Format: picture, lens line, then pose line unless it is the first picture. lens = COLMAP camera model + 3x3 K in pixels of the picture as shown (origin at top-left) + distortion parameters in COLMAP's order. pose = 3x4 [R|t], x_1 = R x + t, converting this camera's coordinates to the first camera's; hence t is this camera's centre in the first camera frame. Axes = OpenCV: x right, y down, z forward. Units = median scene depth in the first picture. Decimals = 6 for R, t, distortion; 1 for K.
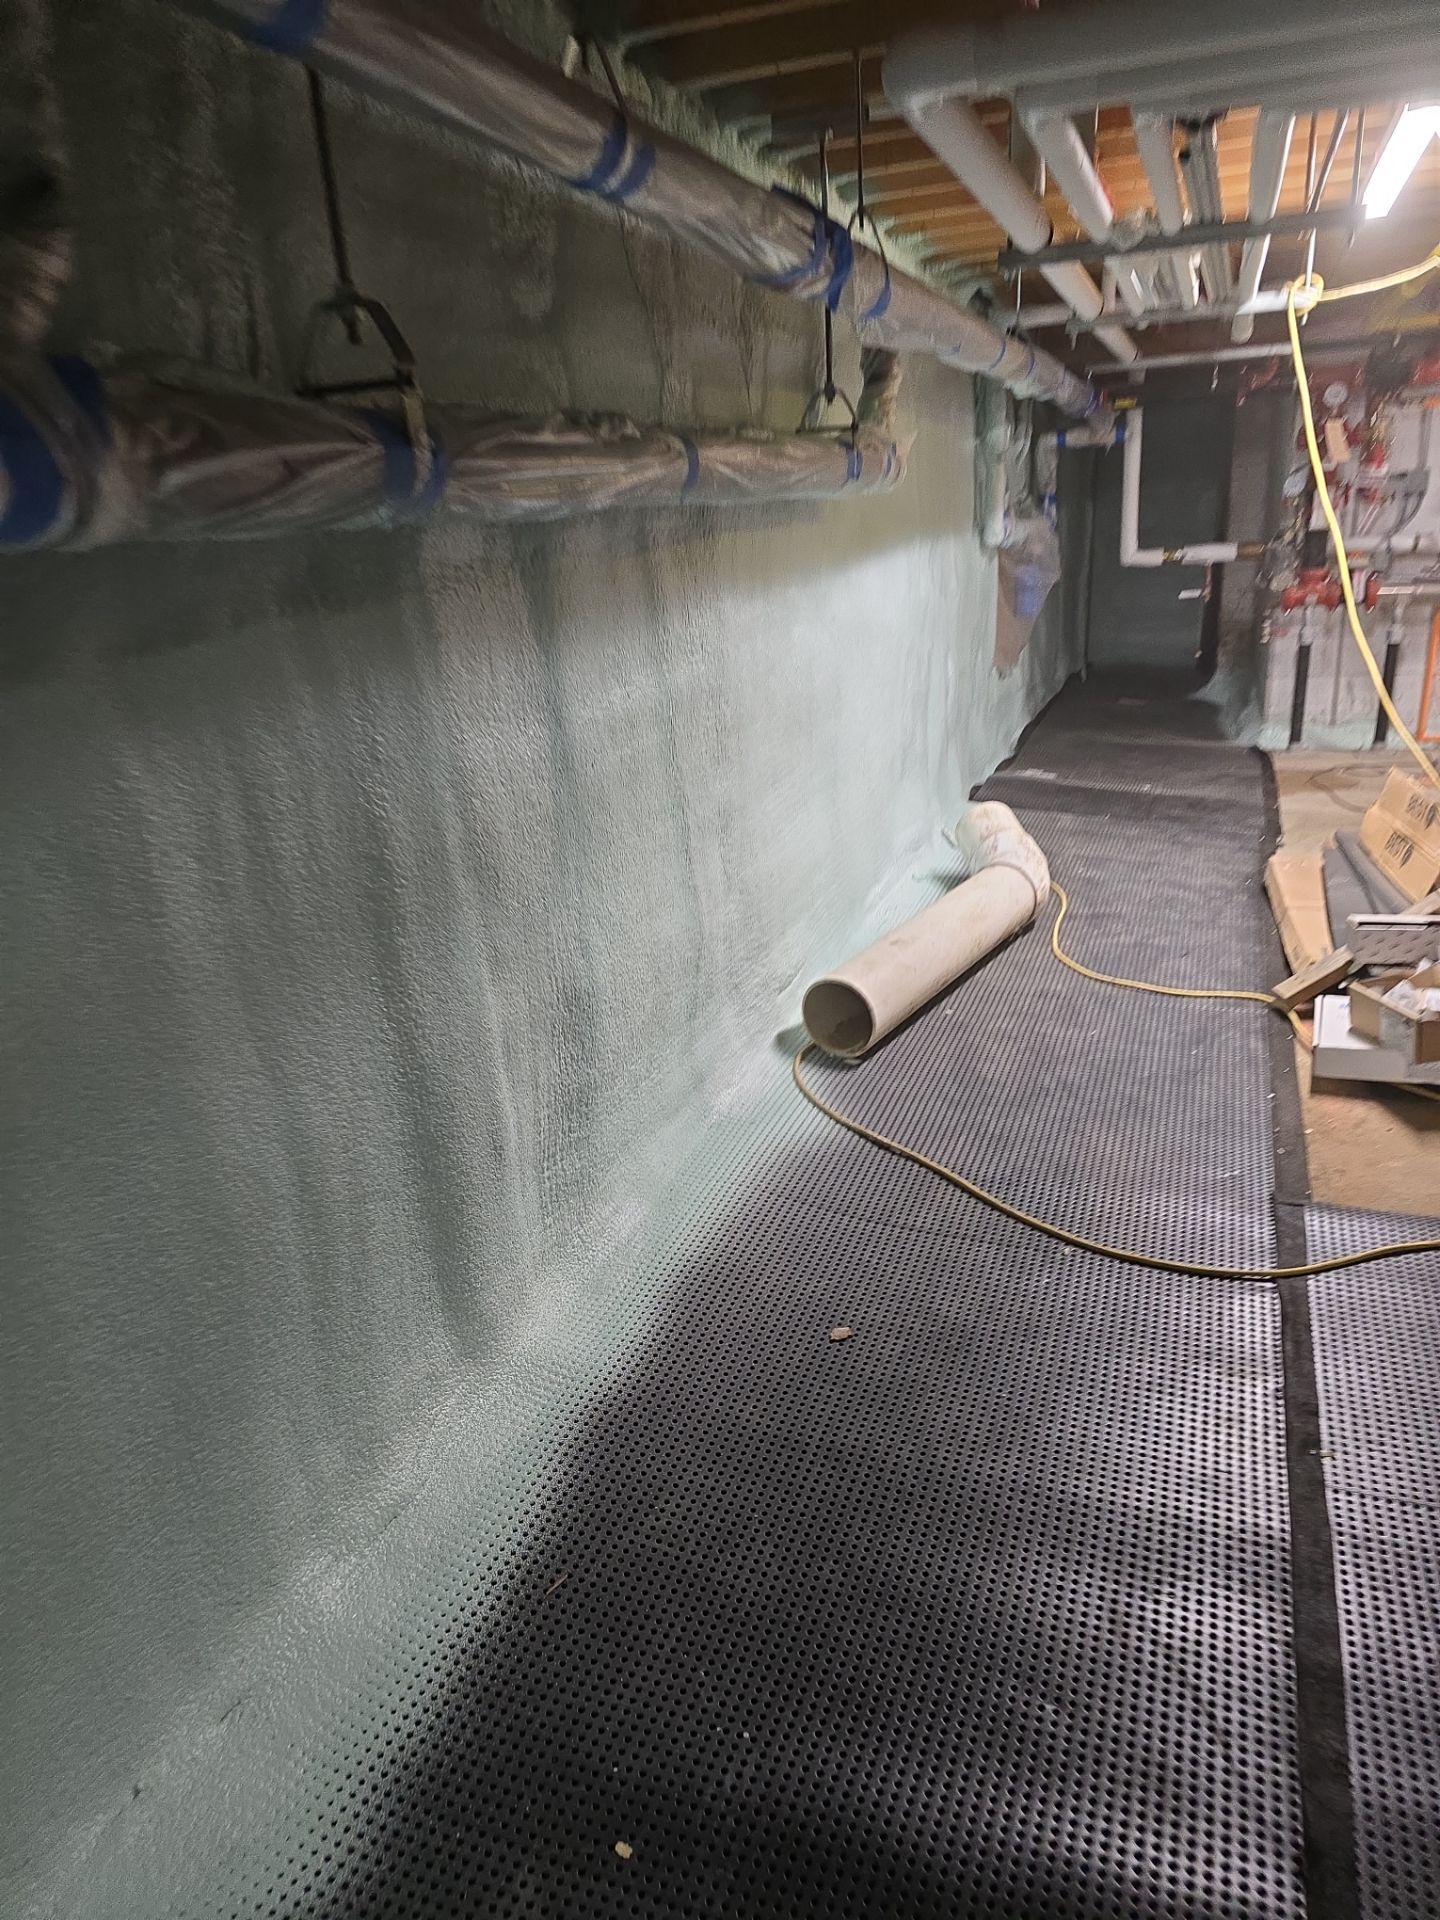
lens RADIAL K [[1310.4, 0, 718.4], [0, 1310.4, 956.6], [0, 0, 1]] dist [0.054871, -0.052730]
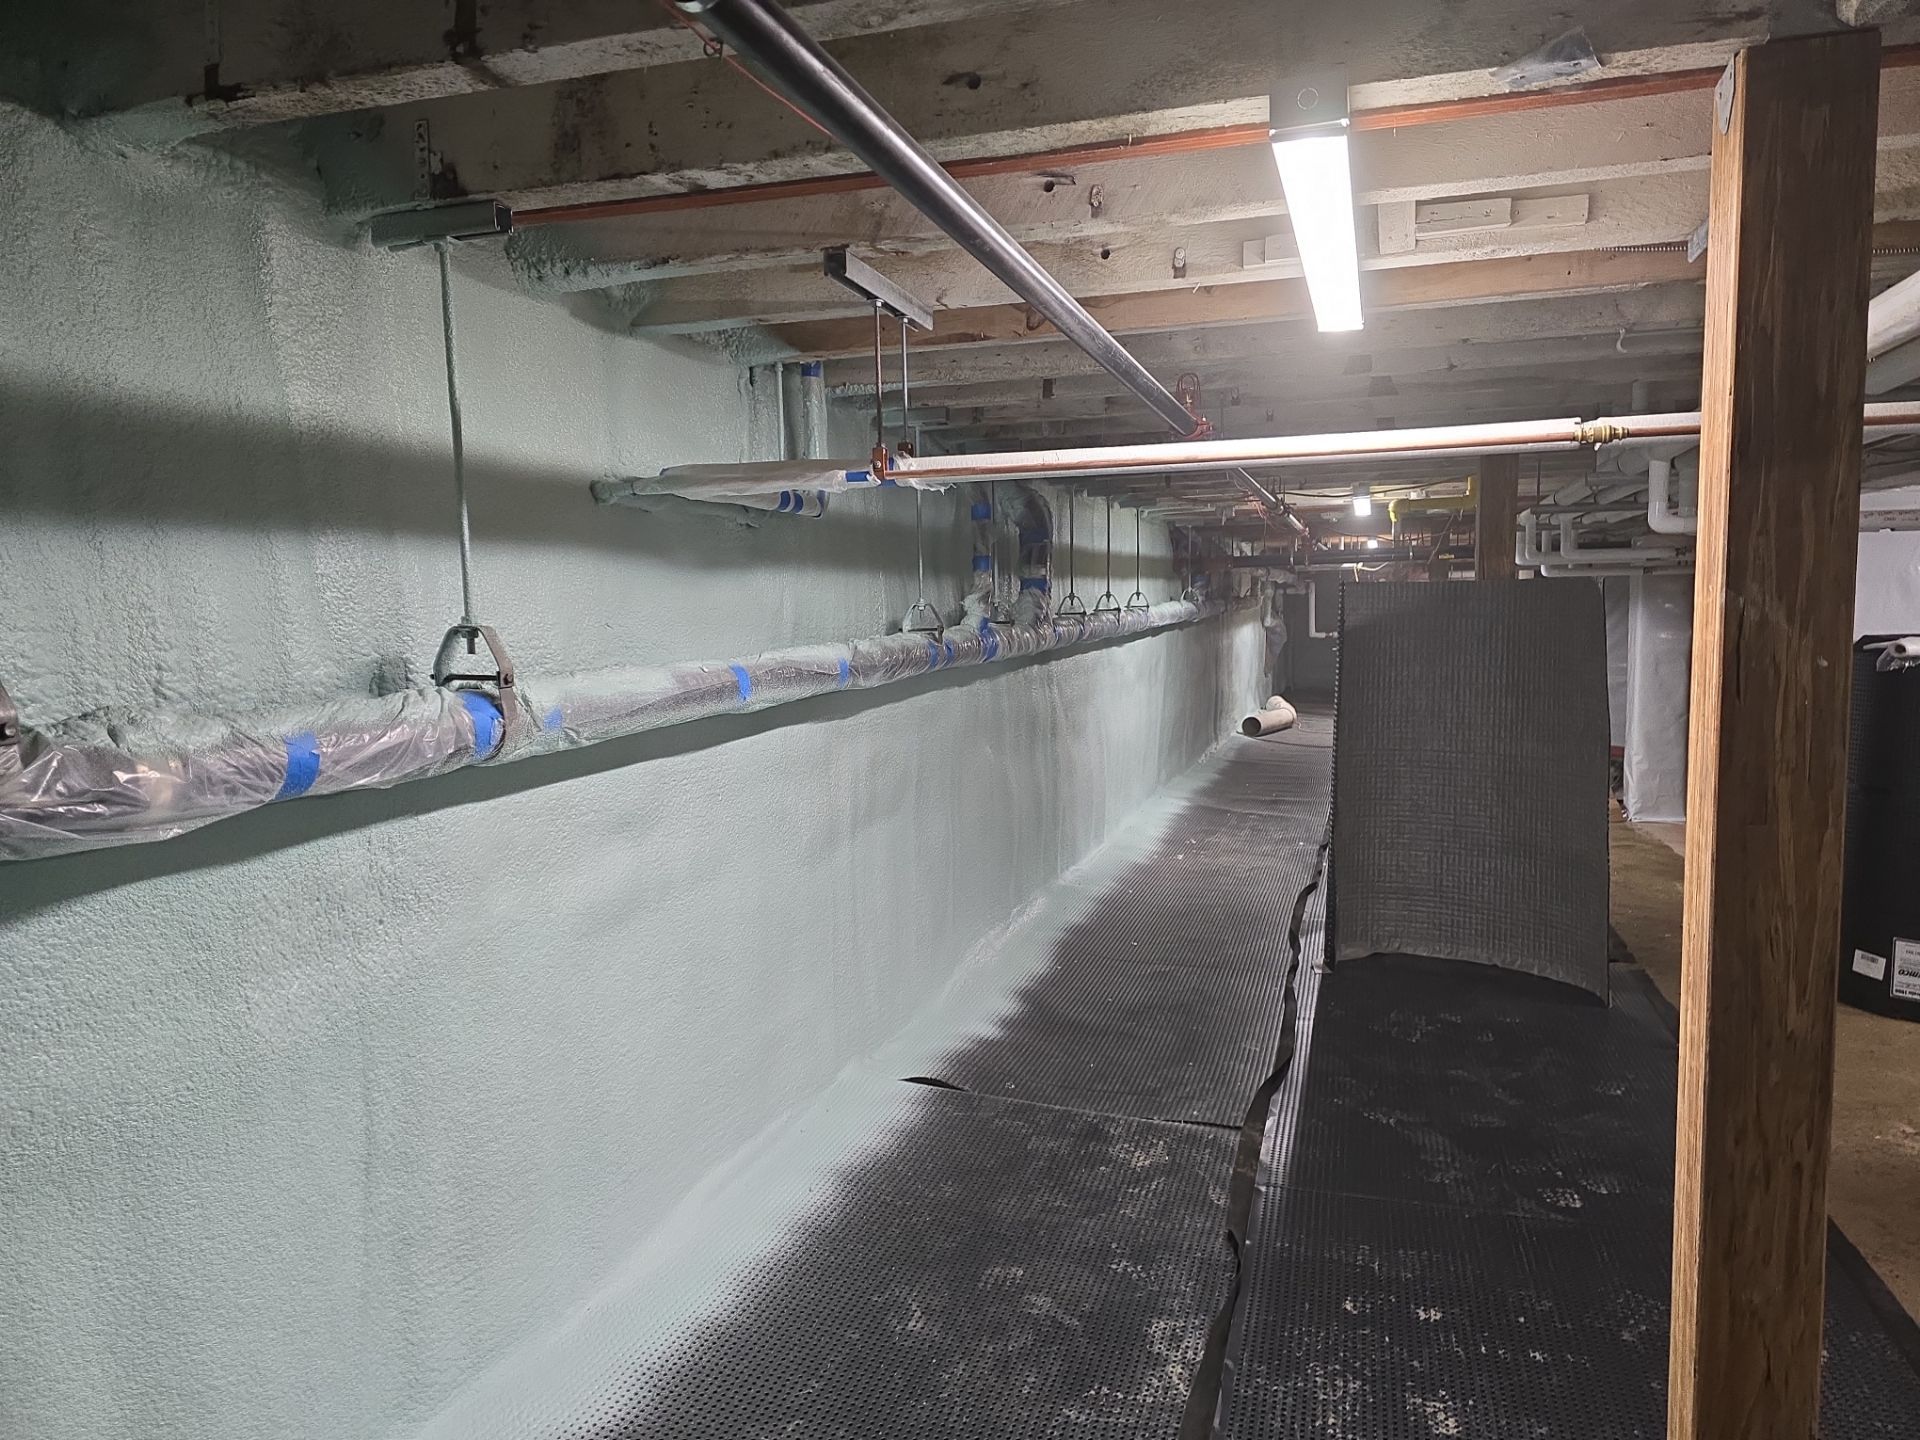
lens RADIAL K [[1310.4, 0, 963.8], [0, 1310.4, 713.7], [0, 0, 1]] dist [0.054871, -0.052730]
pose [[0.998792, 0.031916, 0.037361, -0.485277], [-0.021622, 0.968242, -0.249079, 0.529118], [-0.044124, 0.247970, 0.967762, -1.495226]]
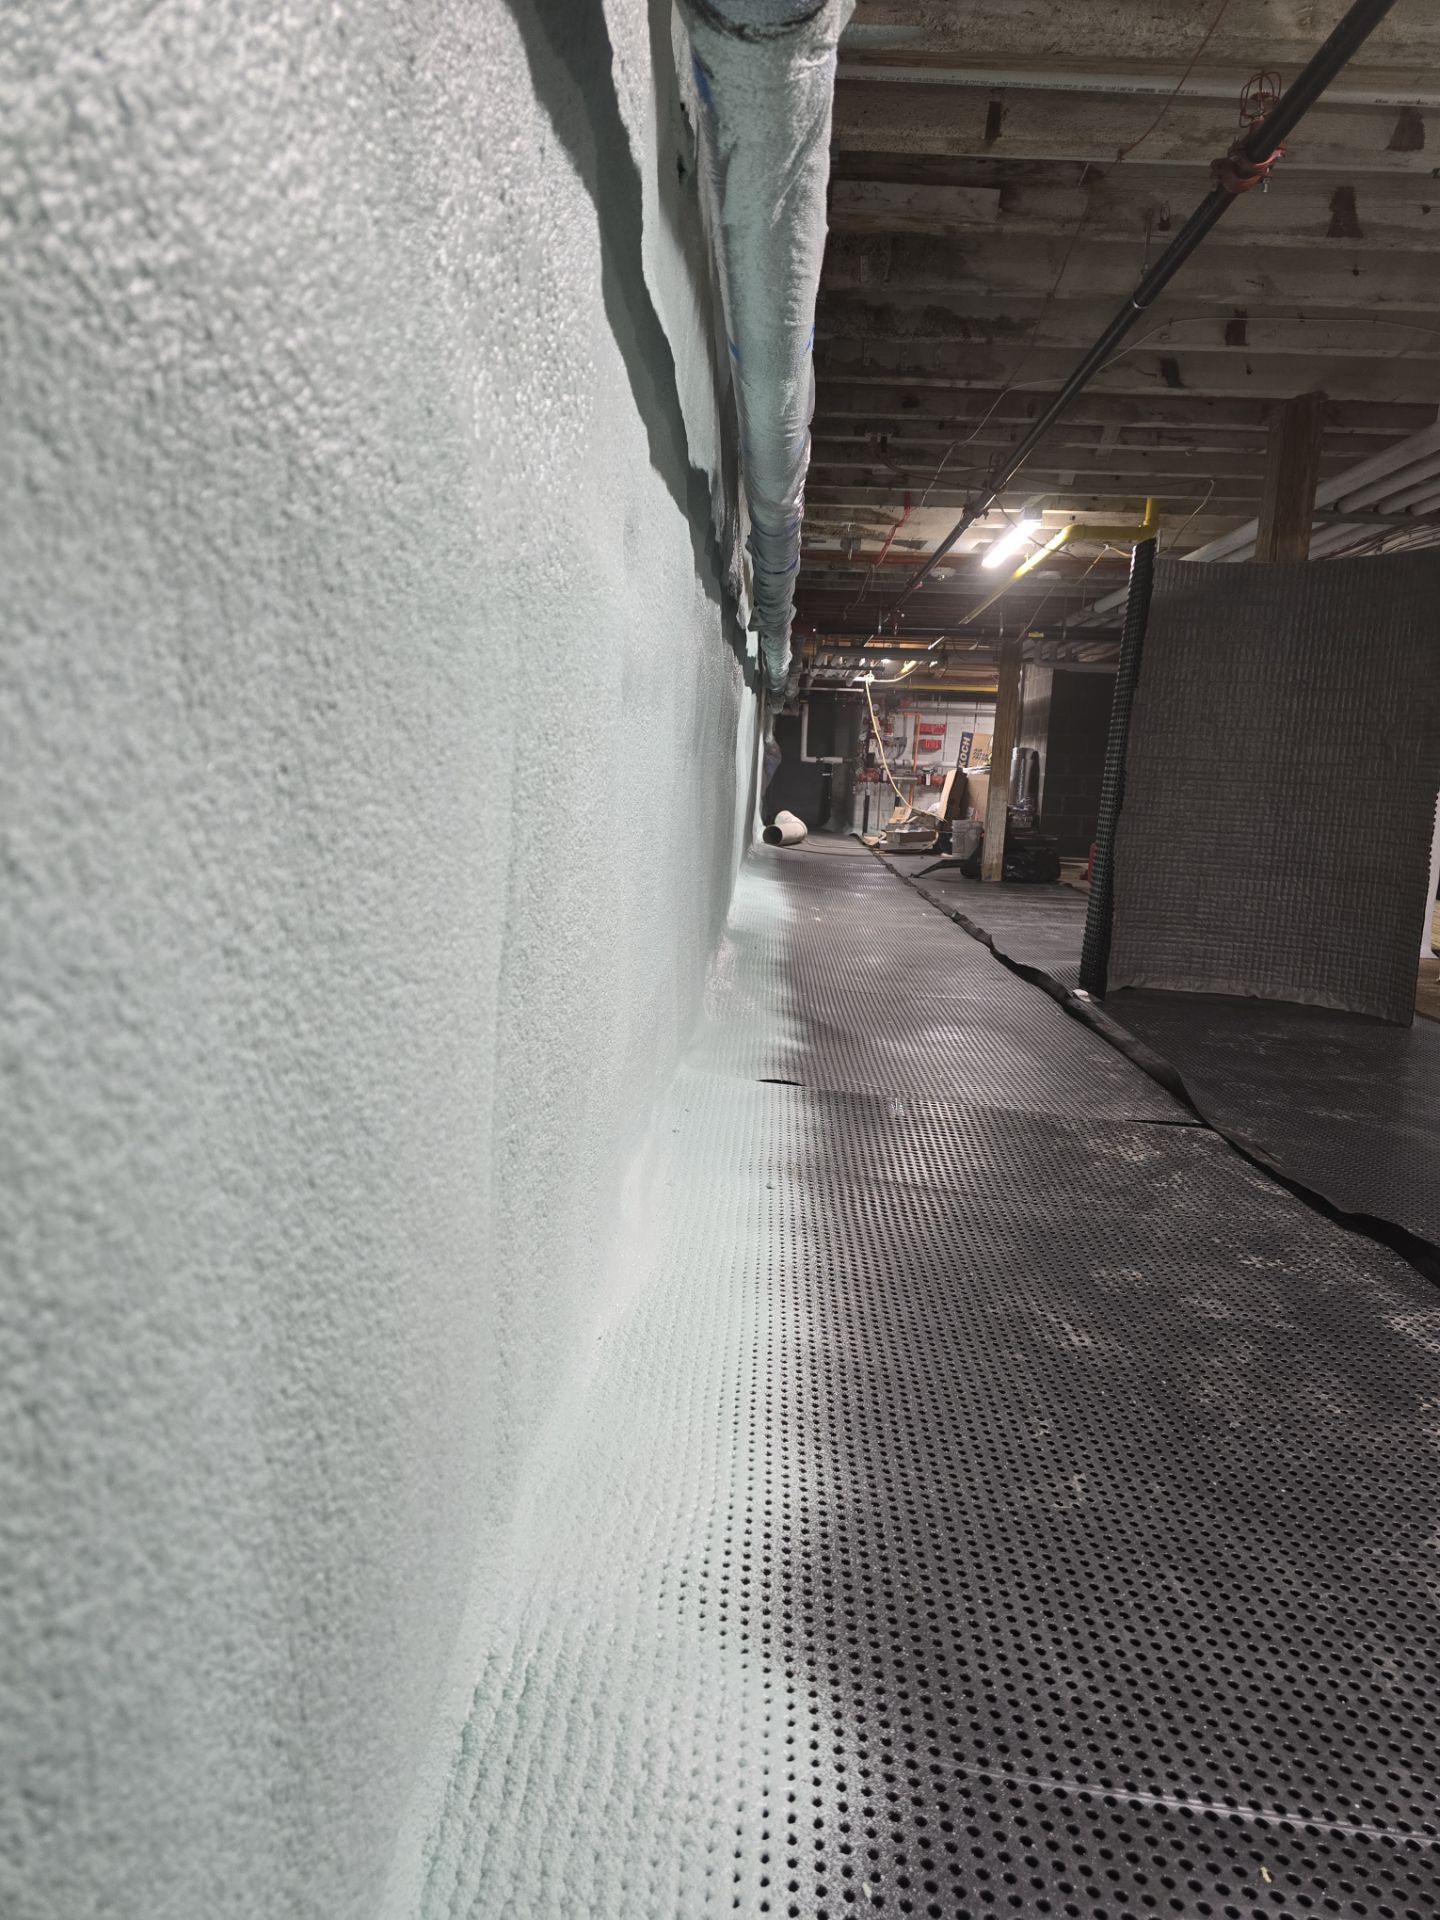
lens RADIAL K [[1310.4, 0, 718.2], [0, 1310.4, 977.4], [0, 0, 1]] dist [0.054871, -0.052730]
pose [[0.950971, 0.044236, 0.306100, -0.627496], [0.011241, 0.984121, -0.177145, 0.583116], [-0.309076, 0.171900, 0.935373, -1.297702]]
